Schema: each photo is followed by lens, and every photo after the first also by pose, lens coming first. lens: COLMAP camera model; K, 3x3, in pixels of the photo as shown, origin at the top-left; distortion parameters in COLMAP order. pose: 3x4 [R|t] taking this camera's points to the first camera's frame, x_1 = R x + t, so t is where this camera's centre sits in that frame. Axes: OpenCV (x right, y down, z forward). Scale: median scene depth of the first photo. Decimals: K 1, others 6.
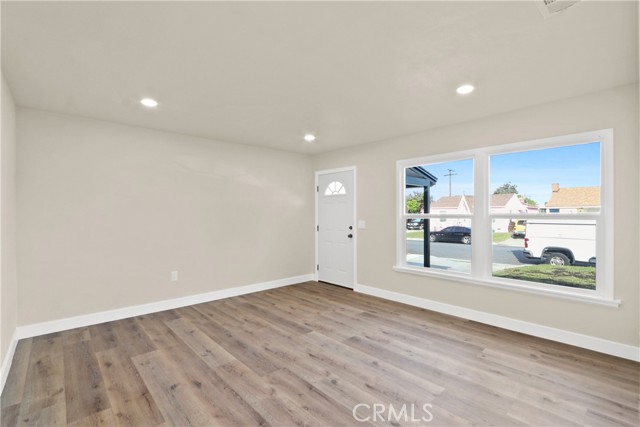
lens RADIAL K [[301.2, 0, 322.2], [0, 301.2, 214.5], [0, 0, 1]] dist [-0.003403, -0.000200]
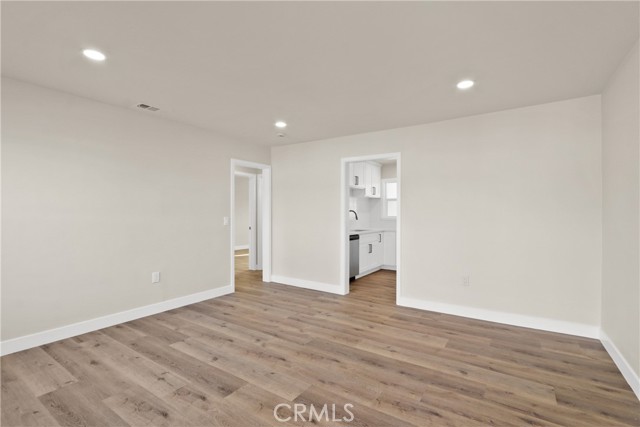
lens RADIAL K [[301.2, 0, 317.0], [0, 301.2, 213.9], [0, 0, 1]] dist [-0.003403, -0.000200]
pose [[-0.974679, 0.004459, -0.223563, 0.068404], [0.004368, 0.999990, 0.000902, 0.022608], [0.223565, -0.000098, -0.974689, 1.988879]]
